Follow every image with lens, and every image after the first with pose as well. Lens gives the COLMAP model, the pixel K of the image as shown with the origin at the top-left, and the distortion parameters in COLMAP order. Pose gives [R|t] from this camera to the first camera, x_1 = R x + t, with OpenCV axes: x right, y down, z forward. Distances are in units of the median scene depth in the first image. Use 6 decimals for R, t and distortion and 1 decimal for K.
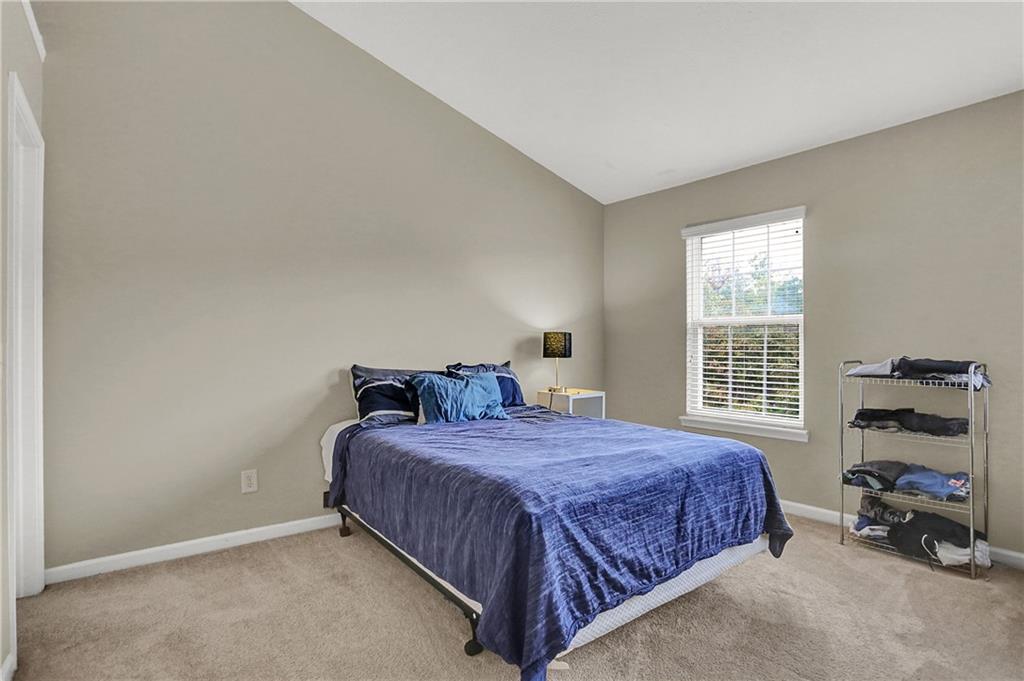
lens RADIAL K [[509.7, 0, 506.7], [0, 509.7, 341.6], [0, 0, 1]] dist [-0.056452, 0.027082]
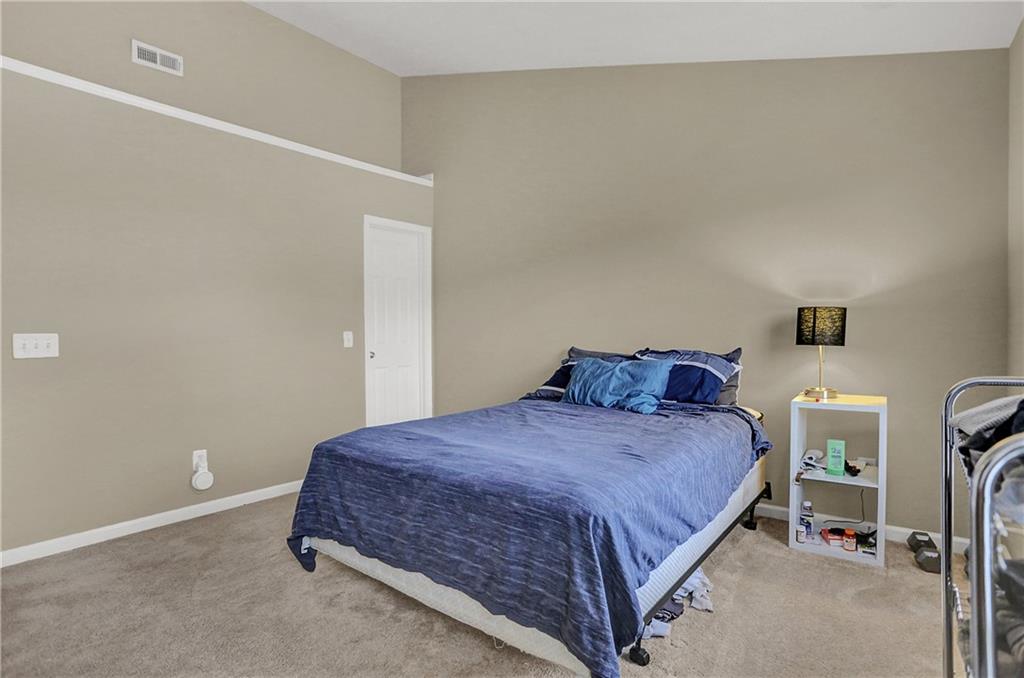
lens RADIAL K [[509.7, 0, 506.7], [0, 509.7, 340.1], [0, 0, 1]] dist [-0.056452, 0.027082]
pose [[0.245893, 0.019416, -0.969102, 0.708297], [0.015852, 0.999585, 0.024049, 0.002604], [0.969167, -0.021276, 0.245483, 0.520115]]
